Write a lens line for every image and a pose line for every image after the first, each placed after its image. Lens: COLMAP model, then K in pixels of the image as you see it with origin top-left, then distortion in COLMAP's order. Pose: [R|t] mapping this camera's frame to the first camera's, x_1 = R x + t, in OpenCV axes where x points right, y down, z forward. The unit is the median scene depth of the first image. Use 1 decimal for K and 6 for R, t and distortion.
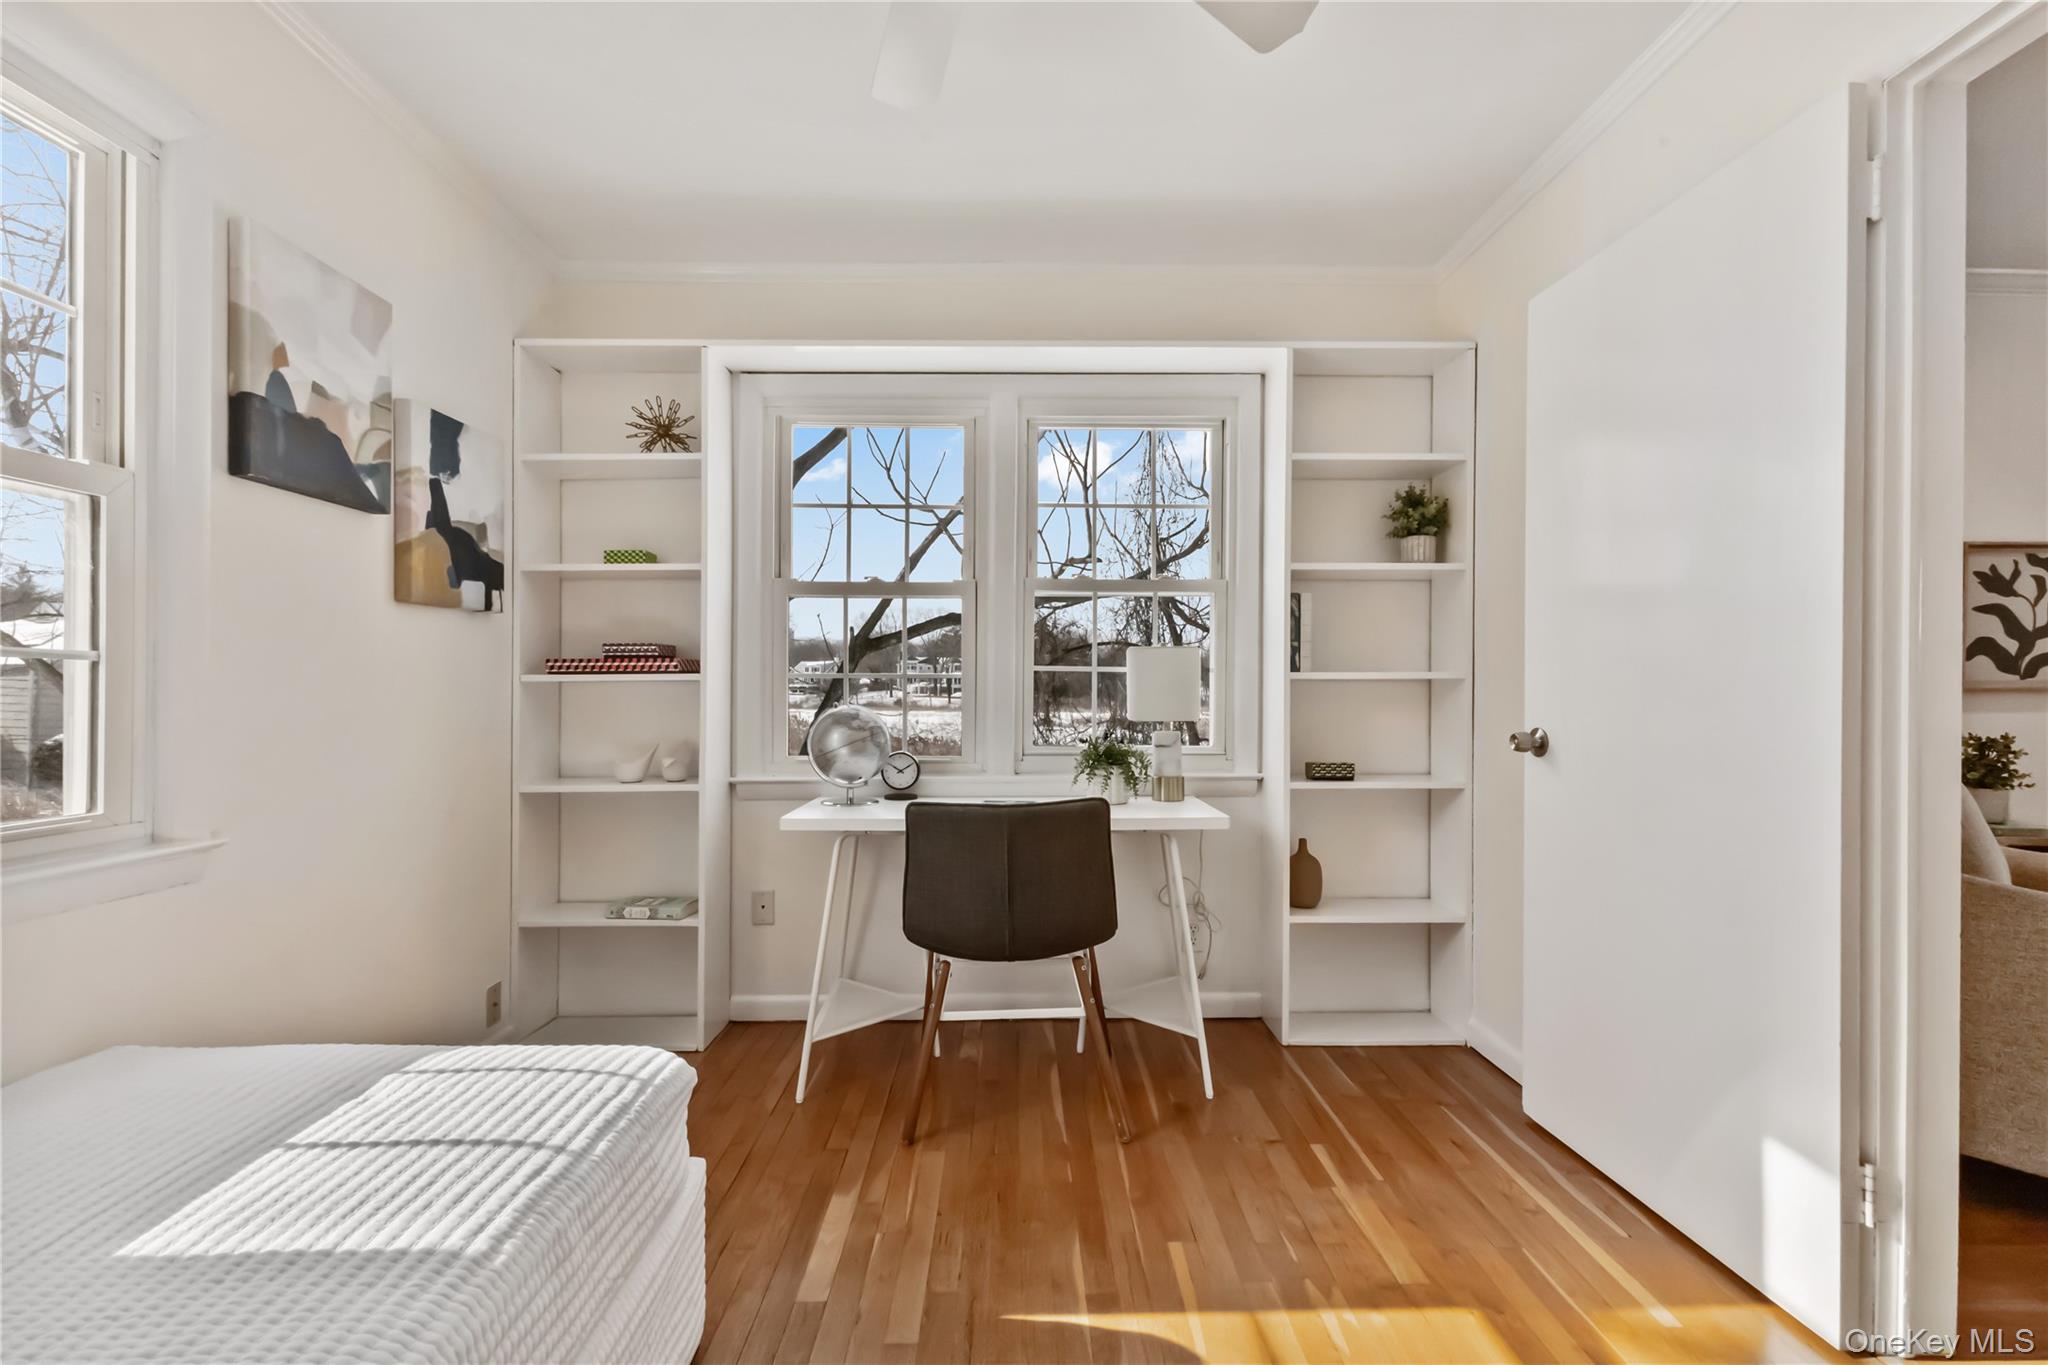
lens RADIAL K [[889.8, 0, 1023.9], [0, 889.8, 691.3], [0, 0, 1]] dist [0.012547, -0.002445]
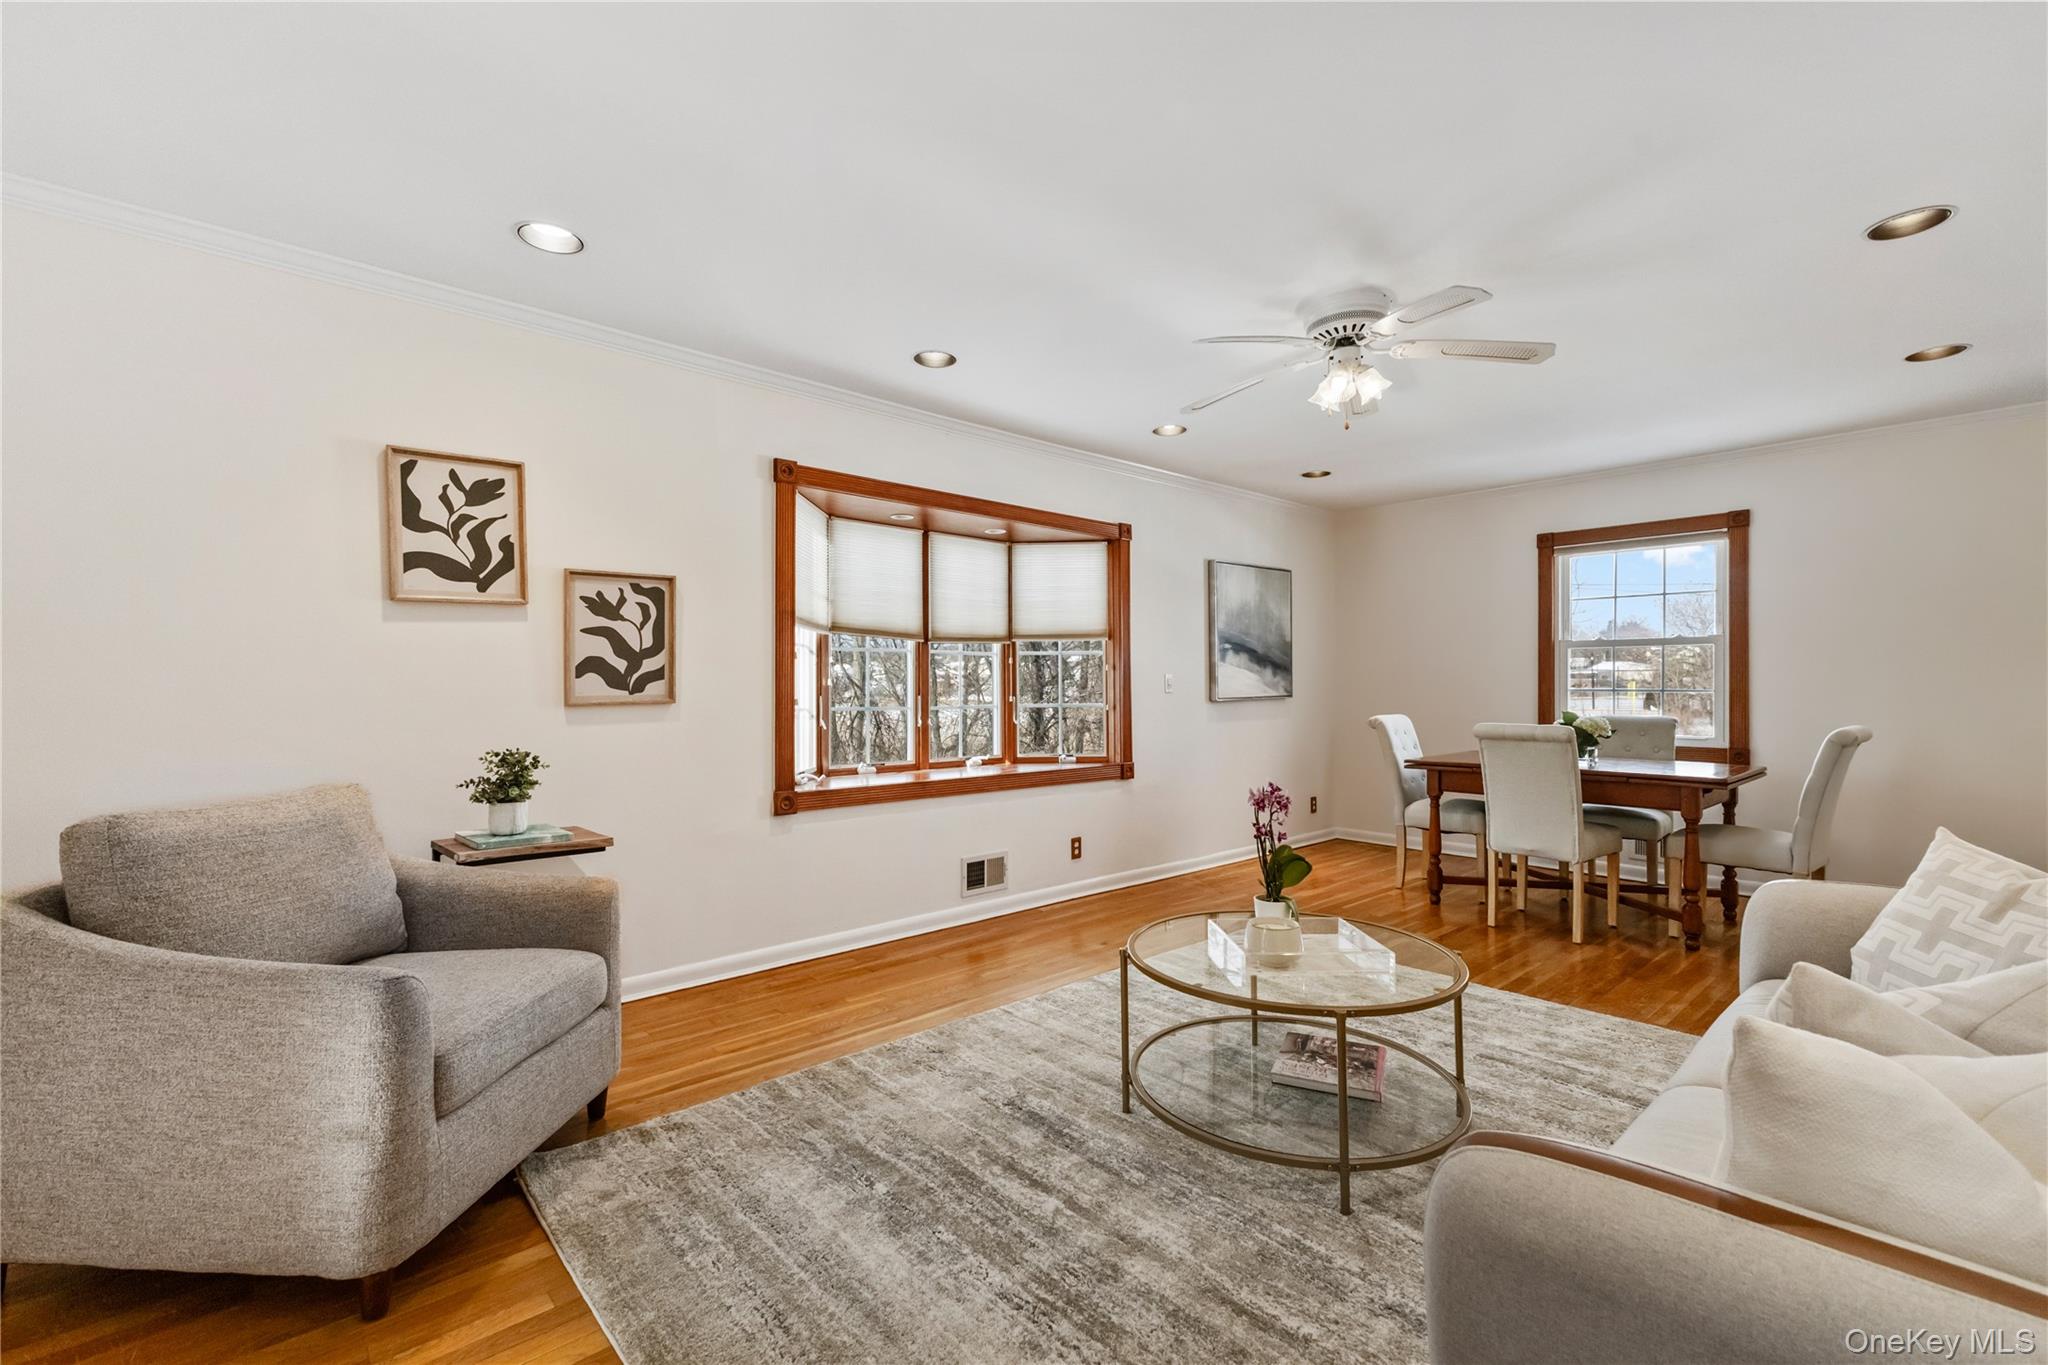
lens RADIAL K [[889.8, 0, 1029.6], [0, 889.8, 681.2], [0, 0, 1]] dist [0.012547, -0.002445]
pose [[0.747088, -0.006908, 0.664689, 0.845027], [0.008629, 0.999963, 0.000695, -0.030277], [-0.664669, 0.005216, 0.747120, -0.188012]]
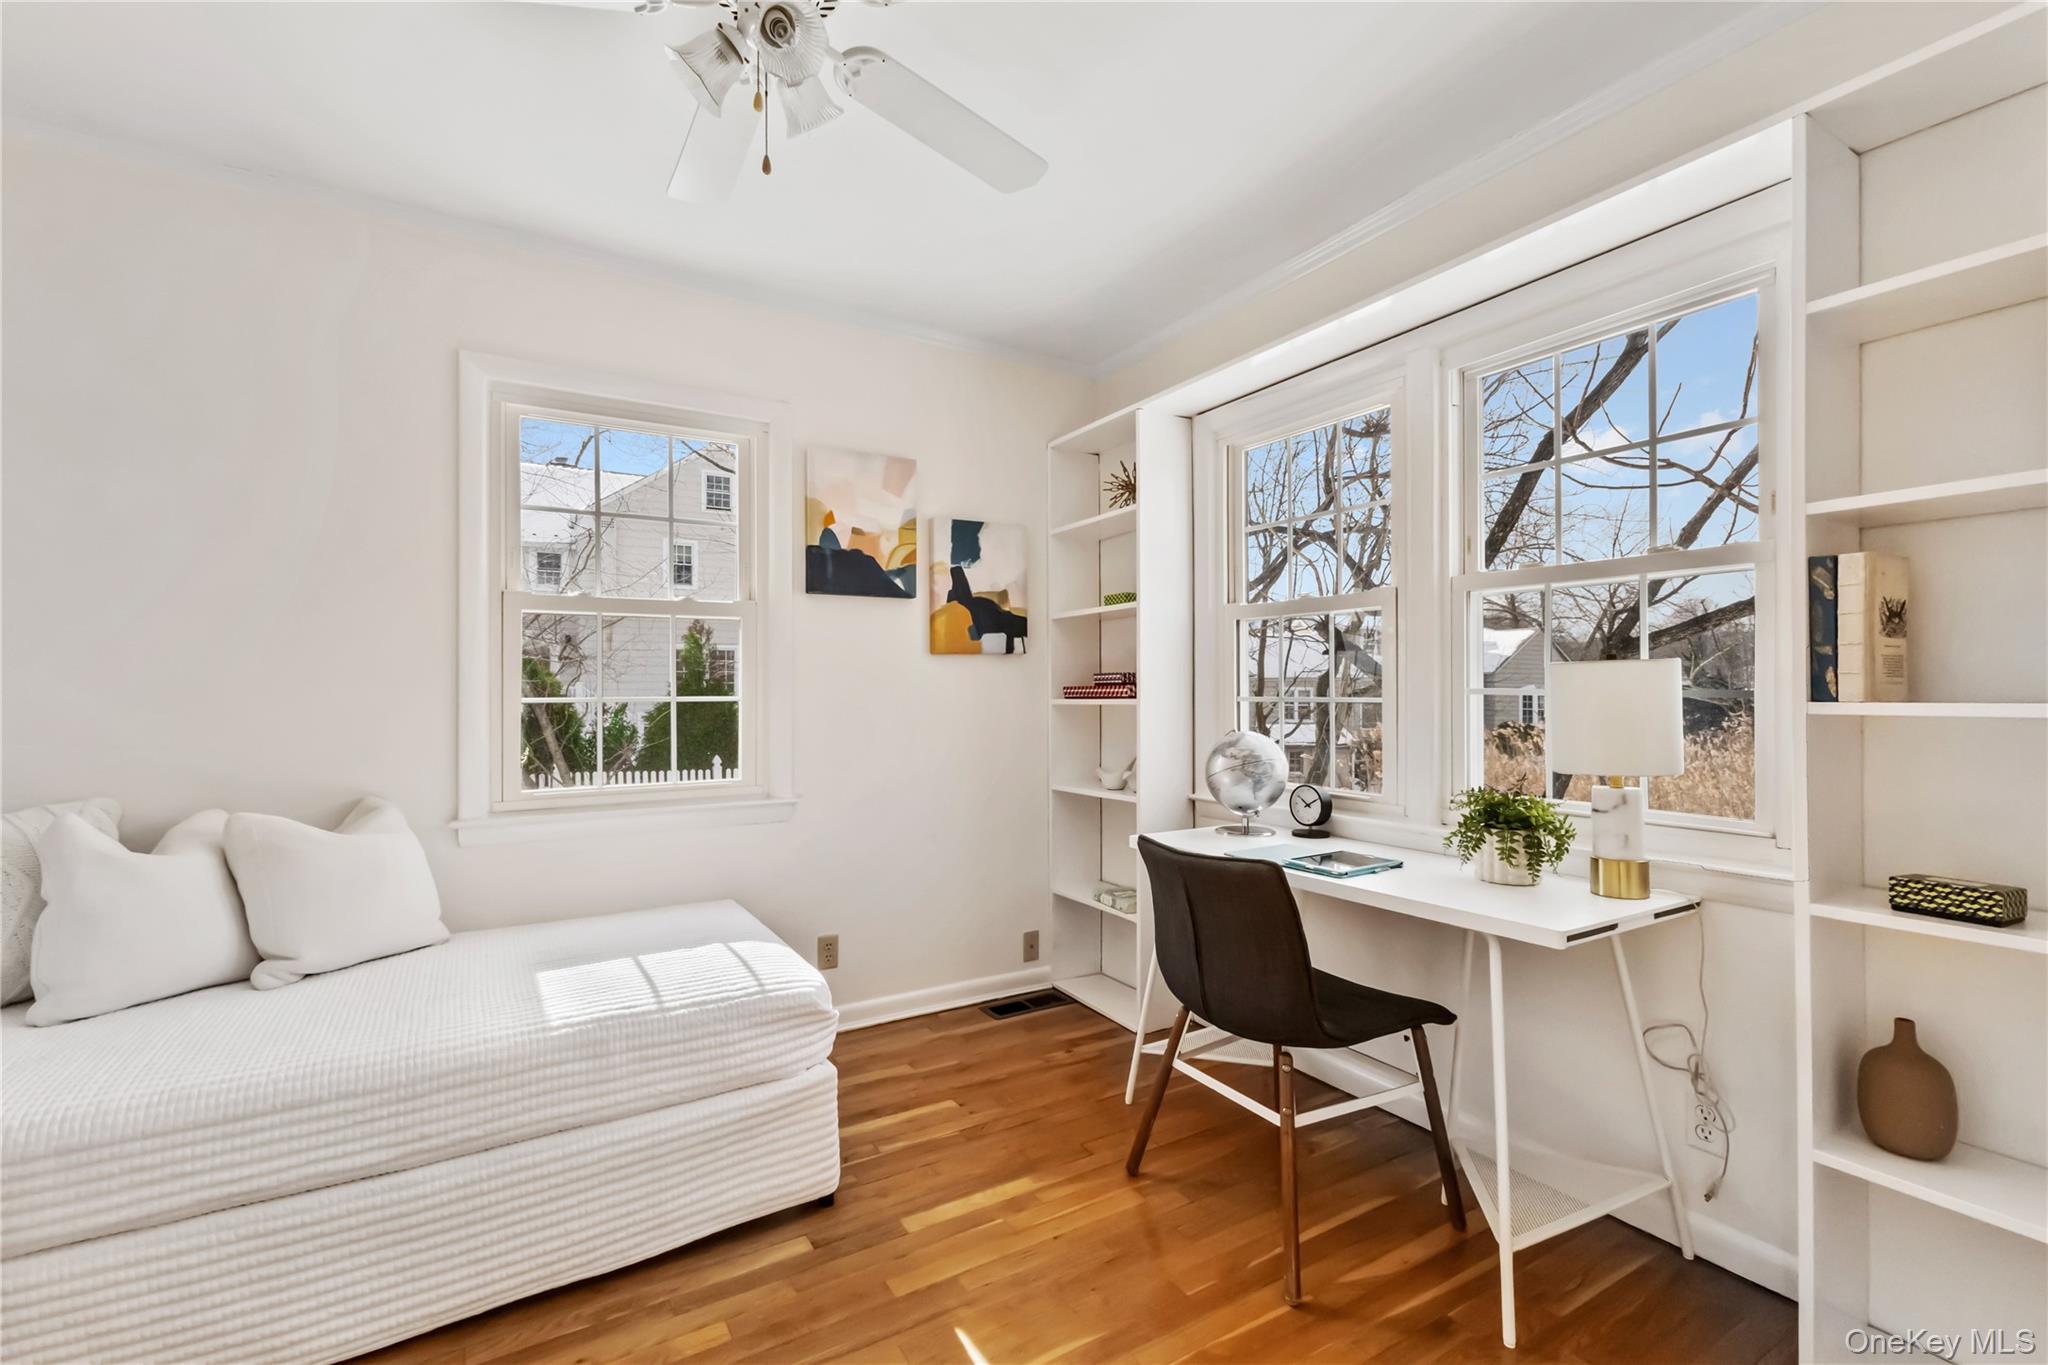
lens RADIAL K [[889.8, 0, 1032.5], [0, 889.8, 684.3], [0, 0, 1]] dist [0.012547, -0.002445]
pose [[0.511744, -0.008686, -0.859094, 0.556900], [0.002477, 0.999960, -0.008634, -0.030387], [0.859135, 0.002290, 0.511745, 0.320859]]
